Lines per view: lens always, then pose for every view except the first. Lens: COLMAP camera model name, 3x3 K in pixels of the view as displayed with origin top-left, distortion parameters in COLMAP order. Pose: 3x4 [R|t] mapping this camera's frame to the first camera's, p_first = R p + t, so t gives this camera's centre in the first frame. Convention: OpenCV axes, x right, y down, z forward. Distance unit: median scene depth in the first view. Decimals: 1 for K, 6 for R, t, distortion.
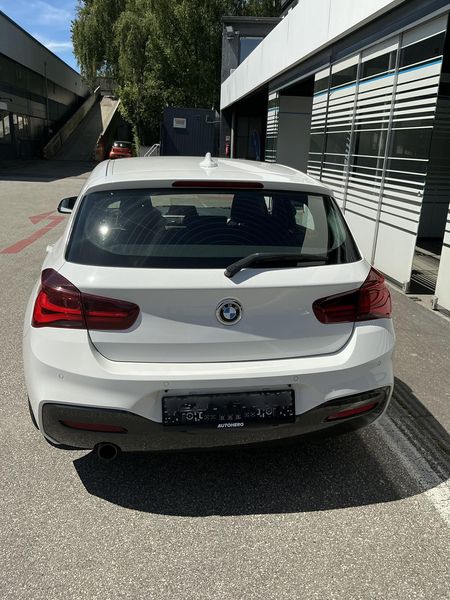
lens RADIAL K [[498.9, 0, 225.0], [0, 498.9, 300.0], [0, 0, 1]] dist [0.134920, -0.292225]
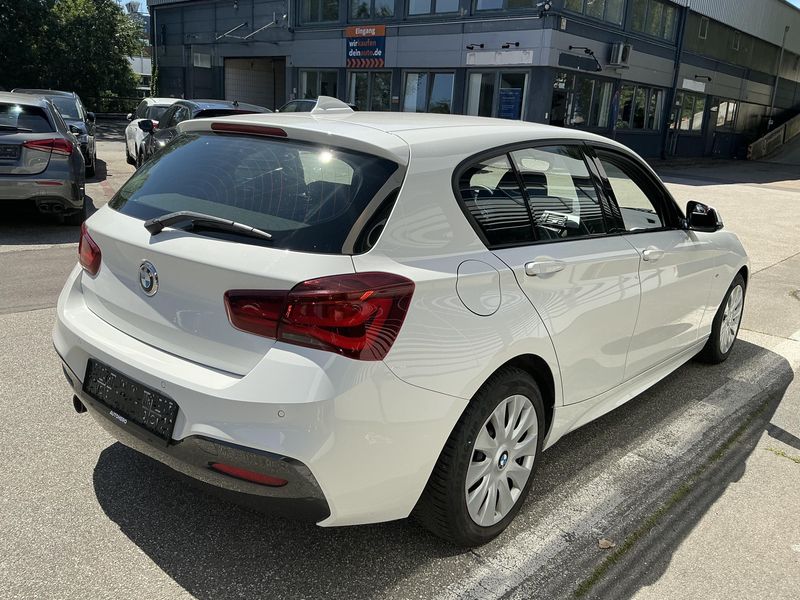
lens RADIAL K [[668.8, 0, 399.7], [0, 668.8, 318.8], [0, 0, 1]] dist [-0.005728, -0.006780]
pose [[0.659174, 0.224223, -0.717784, 0.890622], [-0.251724, 0.965239, 0.070354, -0.075850], [0.708608, 0.134308, 0.692702, 0.485167]]
